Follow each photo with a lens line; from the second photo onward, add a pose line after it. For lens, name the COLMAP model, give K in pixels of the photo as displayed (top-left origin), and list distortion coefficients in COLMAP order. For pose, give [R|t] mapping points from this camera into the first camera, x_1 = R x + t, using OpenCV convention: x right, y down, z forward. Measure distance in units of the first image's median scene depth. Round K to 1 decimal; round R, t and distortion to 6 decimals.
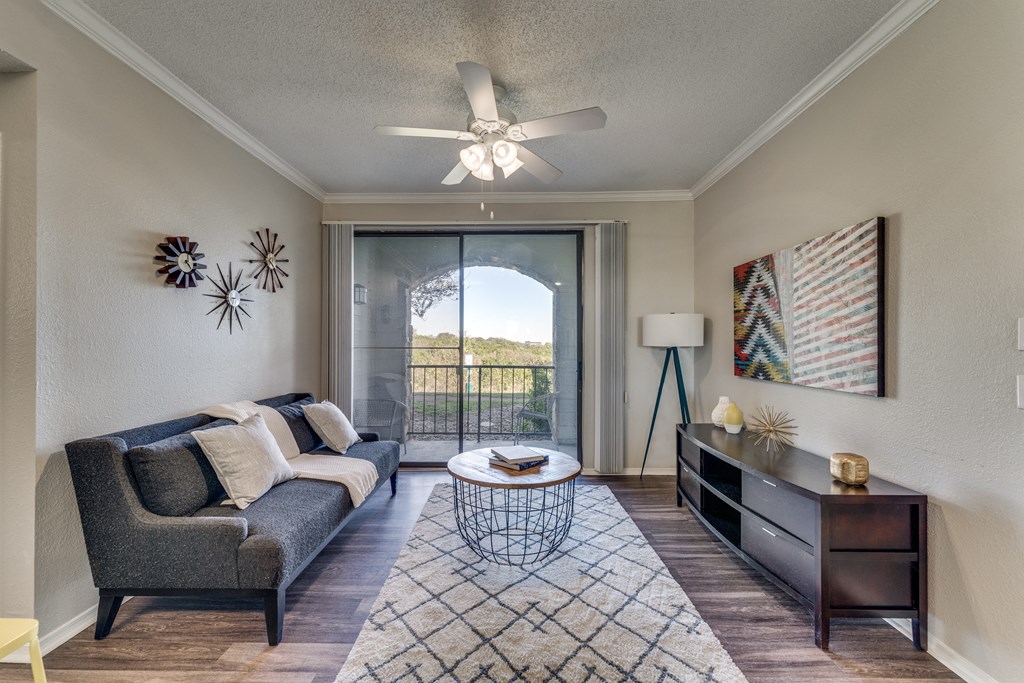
lens RADIAL K [[405.6, 0, 510.9], [0, 405.6, 344.9], [0, 0, 1]] dist [0.001383, 0.000000]
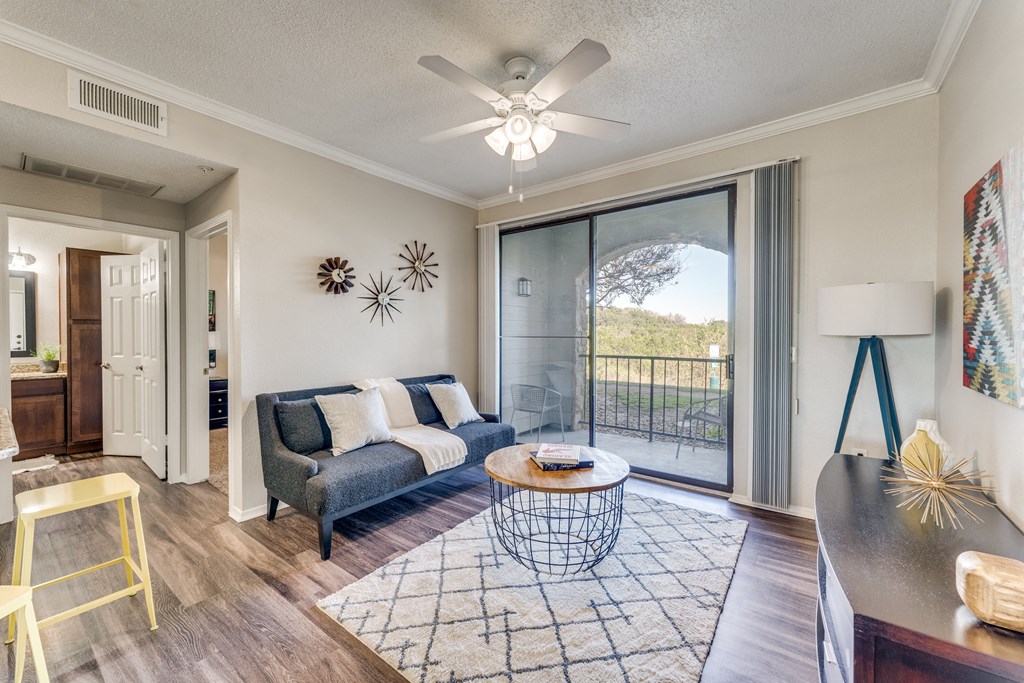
lens RADIAL K [[409.4, 0, 512.0], [0, 409.4, 341.5], [0, 0, 1]] dist [0.002120, 0.000043]
pose [[0.804229, 0.008021, -0.594266, 0.447000], [0.002901, 0.999844, 0.017421, 0.001133], [0.594313, -0.015734, 0.804080, 0.188194]]
